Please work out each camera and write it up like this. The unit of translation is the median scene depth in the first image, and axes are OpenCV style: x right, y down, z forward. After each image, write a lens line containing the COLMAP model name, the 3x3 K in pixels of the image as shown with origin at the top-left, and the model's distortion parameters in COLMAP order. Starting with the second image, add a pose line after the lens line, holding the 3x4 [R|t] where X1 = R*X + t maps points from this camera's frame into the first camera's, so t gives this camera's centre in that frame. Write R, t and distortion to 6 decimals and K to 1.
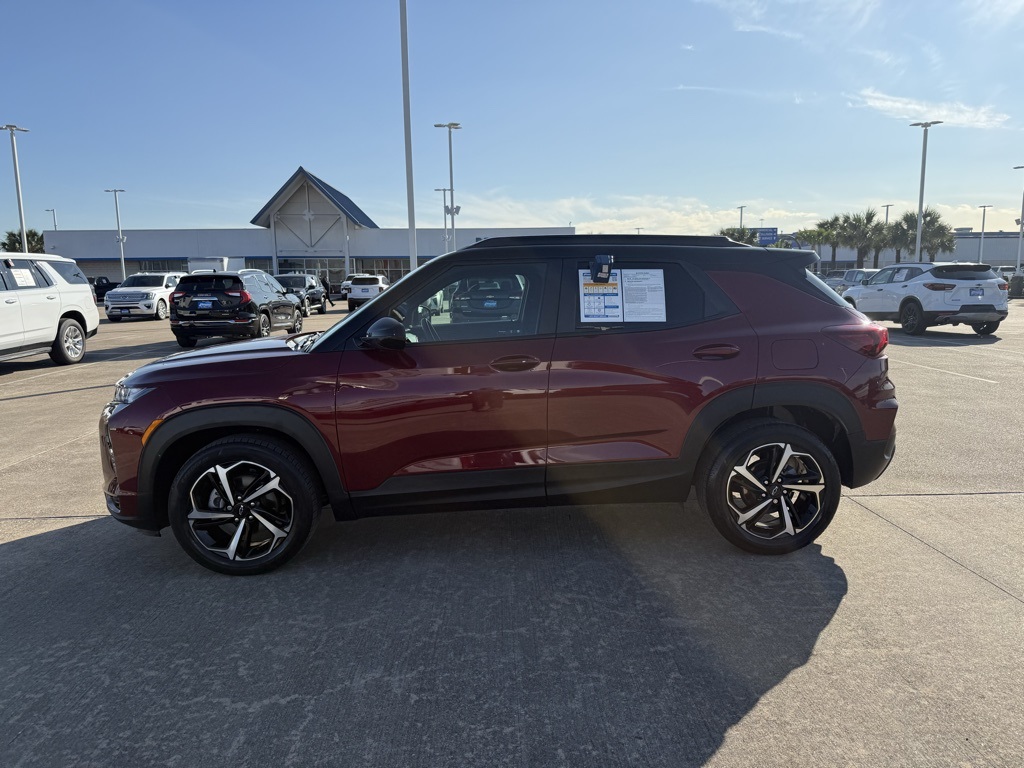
lens RADIAL K [[787.7, 0, 514.3], [0, 787.7, 387.7], [0, 0, 1]] dist [0.190950, -0.503992]
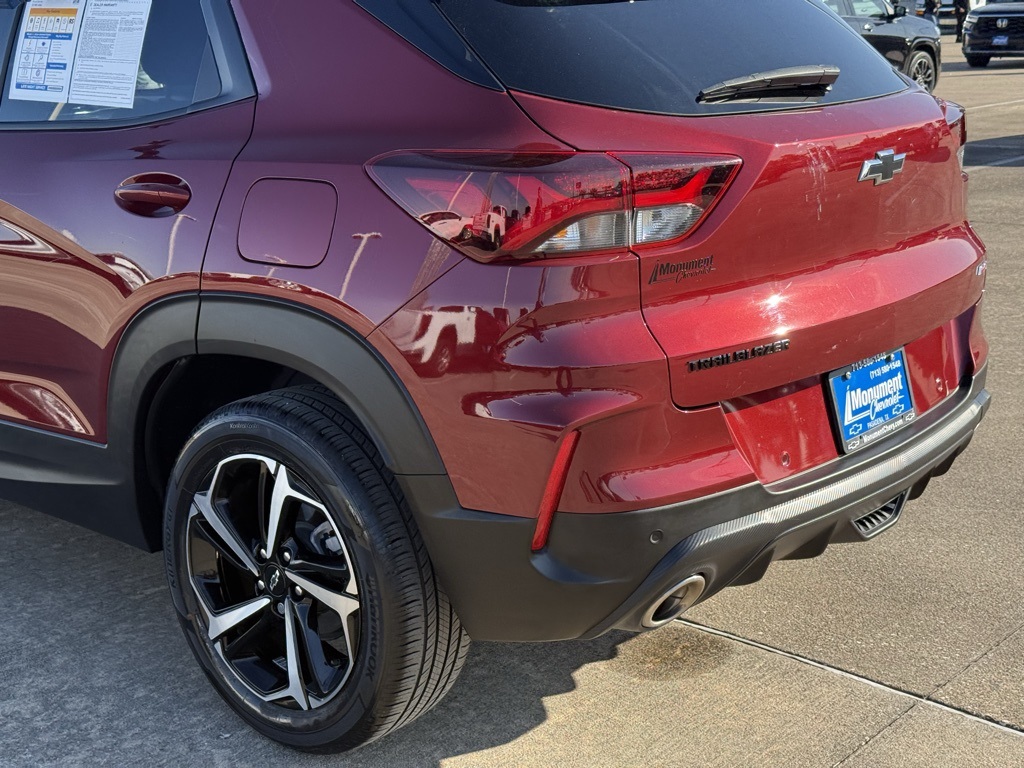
lens RADIAL K [[1434.2, 0, 512.0], [0, 1434.2, 384.0], [0, 0, 1]] dist [0.178675, -0.323772]
pose [[0.723014, 0.172422, -0.668971, 0.853203], [-0.106294, 0.984587, 0.138888, -0.069036], [0.682607, -0.029311, 0.730198, 0.589346]]
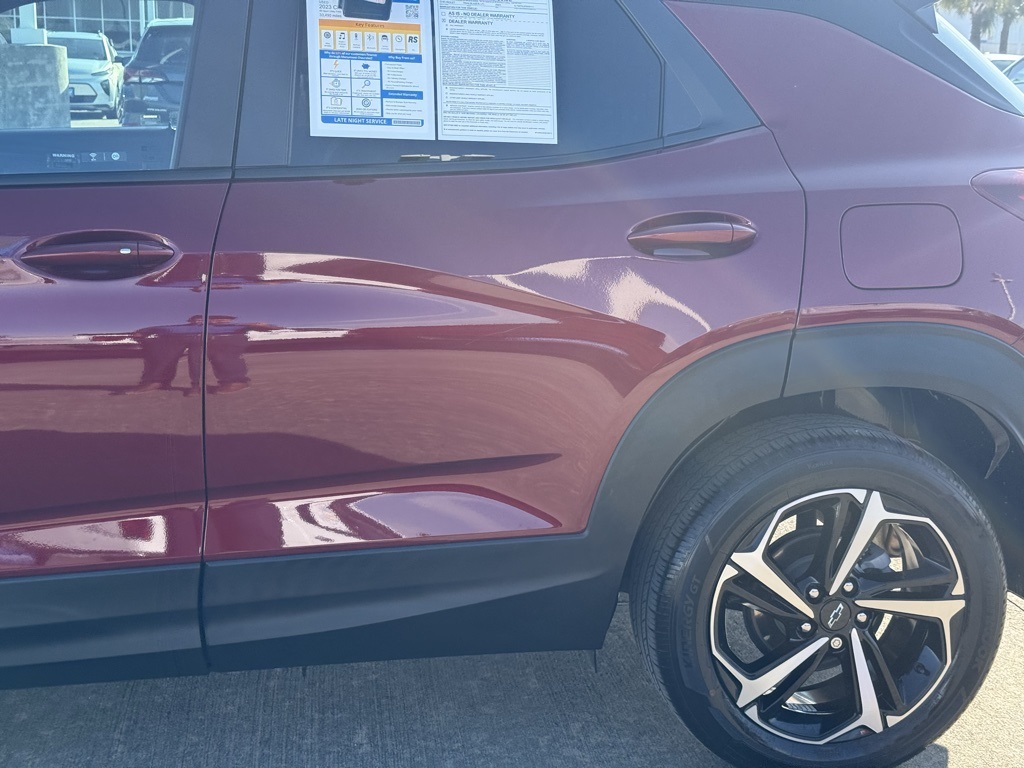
lens RADIAL K [[1434.2, 0, 512.0], [0, 1434.2, 384.0], [0, 0, 1]] dist [0.178675, -0.323772]
pose [[0.990555, 0.009515, 0.136783, 0.085618], [-0.017580, 0.998169, 0.057874, -0.014148], [-0.135982, -0.059732, 0.988909, 0.367927]]
